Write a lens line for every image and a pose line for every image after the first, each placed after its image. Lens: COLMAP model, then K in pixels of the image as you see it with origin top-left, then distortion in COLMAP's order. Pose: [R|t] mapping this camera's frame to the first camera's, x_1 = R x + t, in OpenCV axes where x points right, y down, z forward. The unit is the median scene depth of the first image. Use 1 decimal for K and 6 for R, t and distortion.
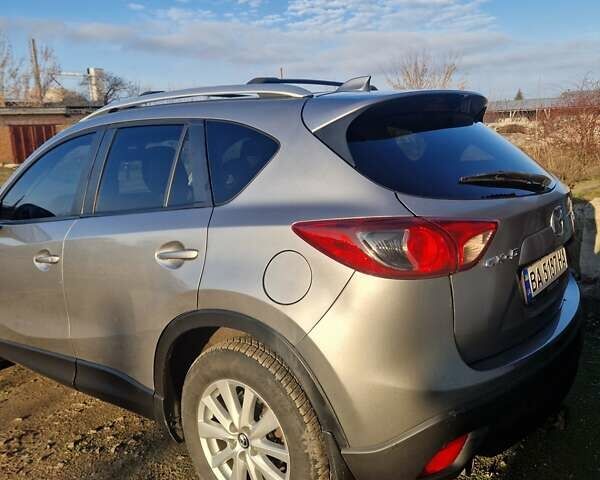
lens RADIAL K [[604.7, 0, 281.7], [0, 604.7, 226.5], [0, 0, 1]] dist [0.164210, -0.208150]
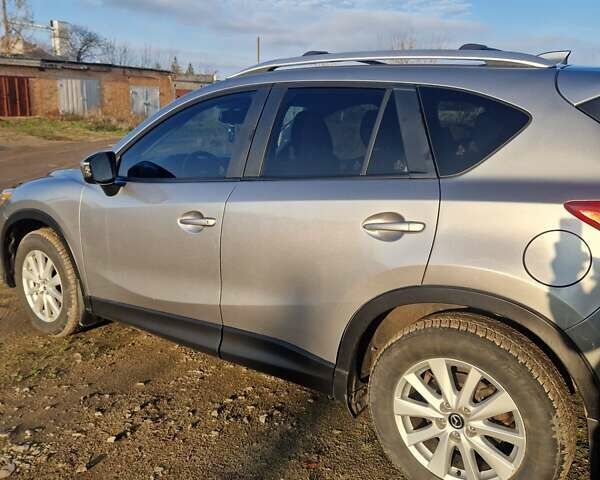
lens RADIAL K [[604.7, 0, 281.7], [0, 604.7, 226.5], [0, 0, 1]] dist [0.164210, -0.208150]
pose [[0.995274, 0.058673, 0.077376, -0.379584], [-0.061910, 0.997275, 0.040117, 0.017204], [-0.074811, -0.044718, 0.996195, 0.054179]]
